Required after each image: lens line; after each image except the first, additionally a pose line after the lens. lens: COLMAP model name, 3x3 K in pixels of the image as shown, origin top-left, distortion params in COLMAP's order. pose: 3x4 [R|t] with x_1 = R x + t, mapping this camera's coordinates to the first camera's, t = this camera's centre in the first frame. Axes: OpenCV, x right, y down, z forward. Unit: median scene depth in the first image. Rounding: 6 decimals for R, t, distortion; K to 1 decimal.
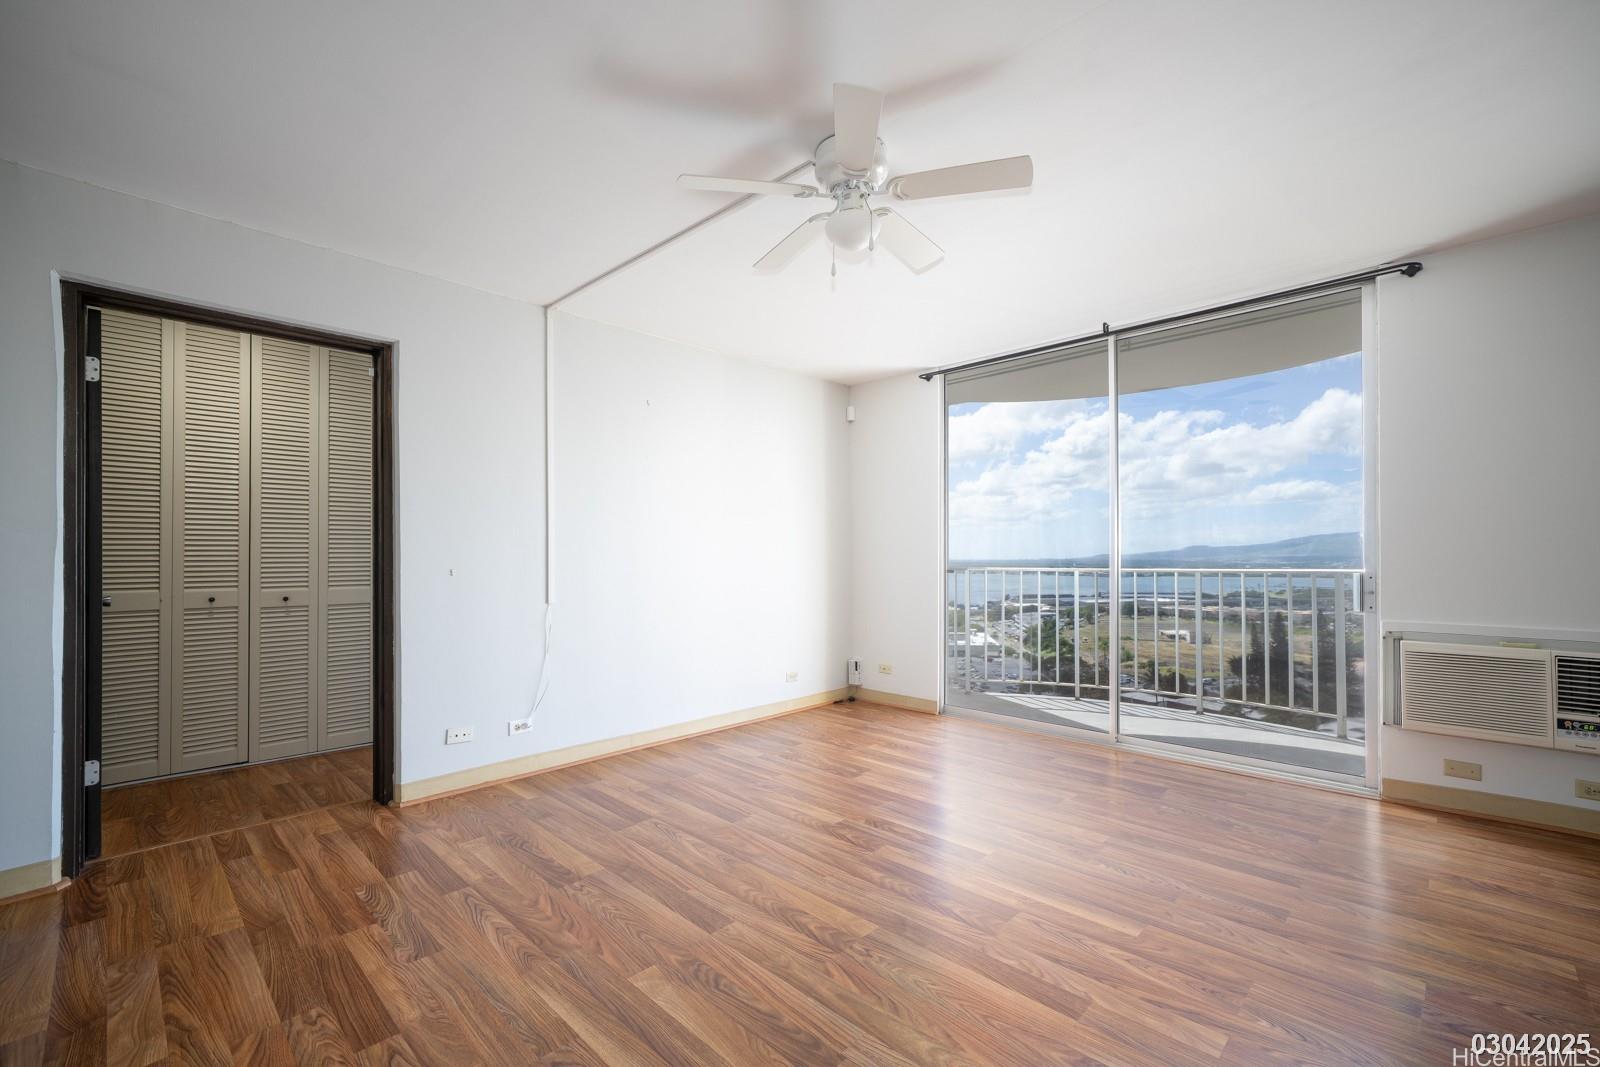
lens RADIAL K [[689.0, 0, 795.2], [0, 689.0, 551.7], [0, 0, 1]] dist [0.002447, 0.000405]
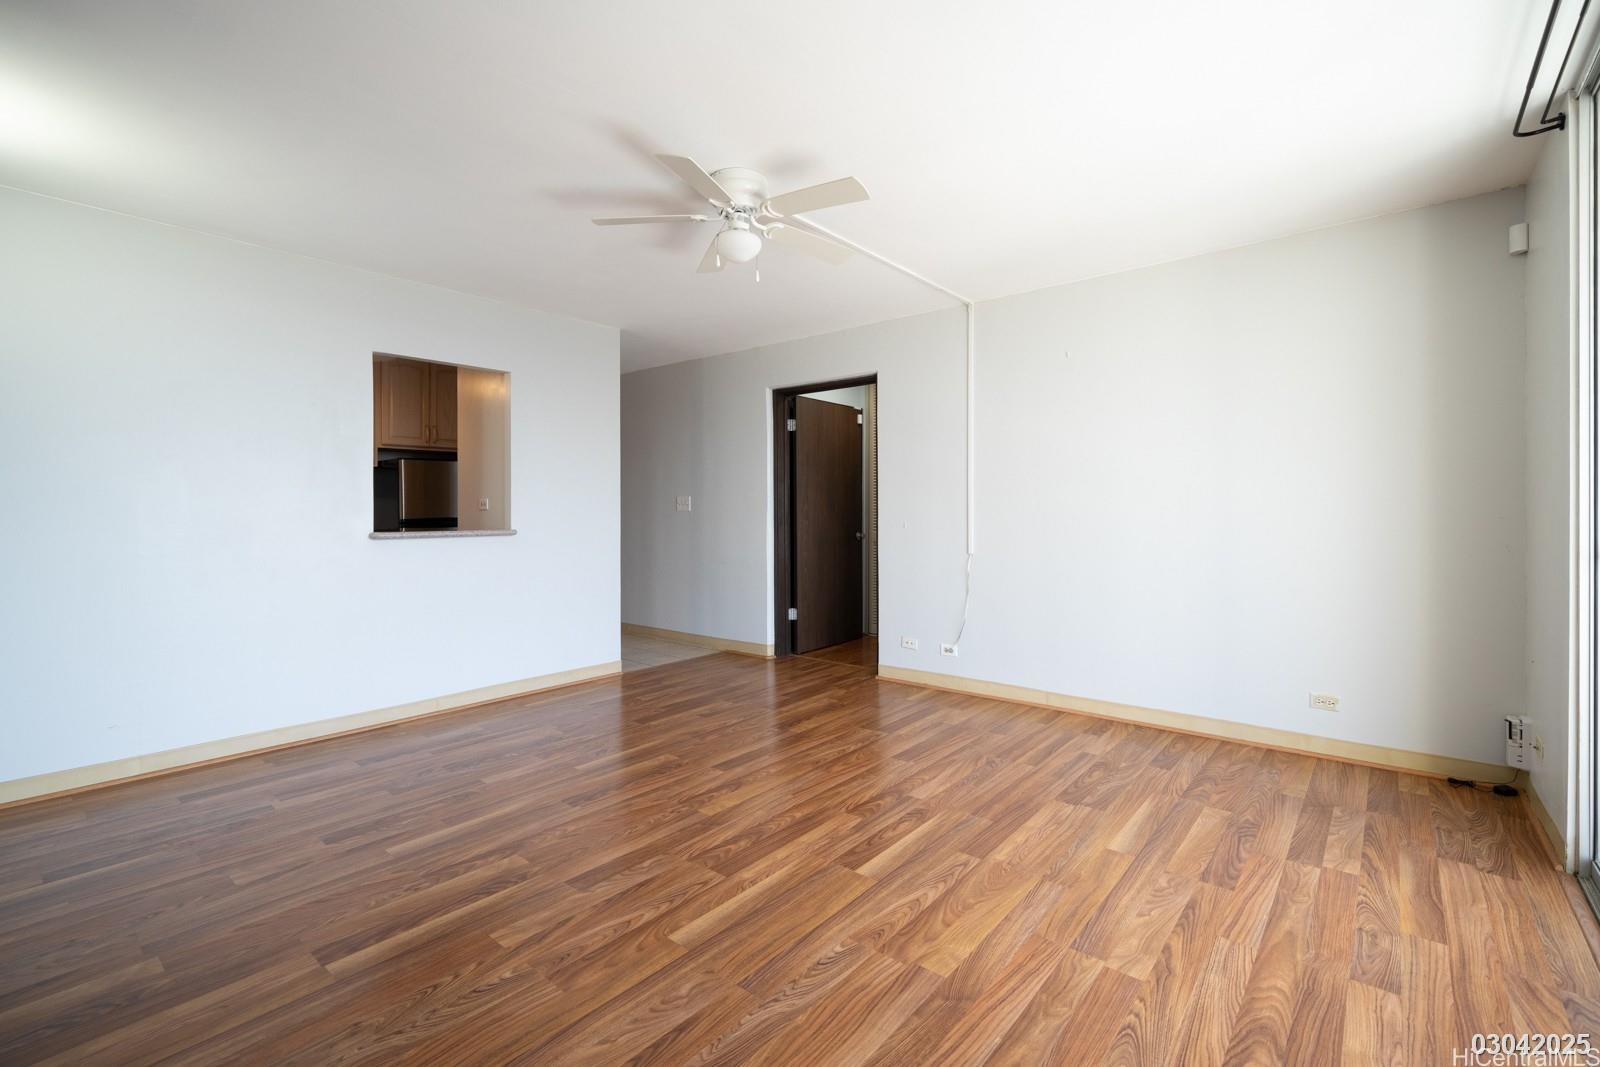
lens RADIAL K [[686.4, 0, 816.9], [0, 686.4, 530.9], [0, 0, 1]] dist [-0.000386, 0.000186]
pose [[0.095799, 0.032986, -0.994854, 1.016397], [0.007299, 0.999401, 0.033840, -0.008912], [0.995374, -0.010503, 0.095500, 0.806908]]
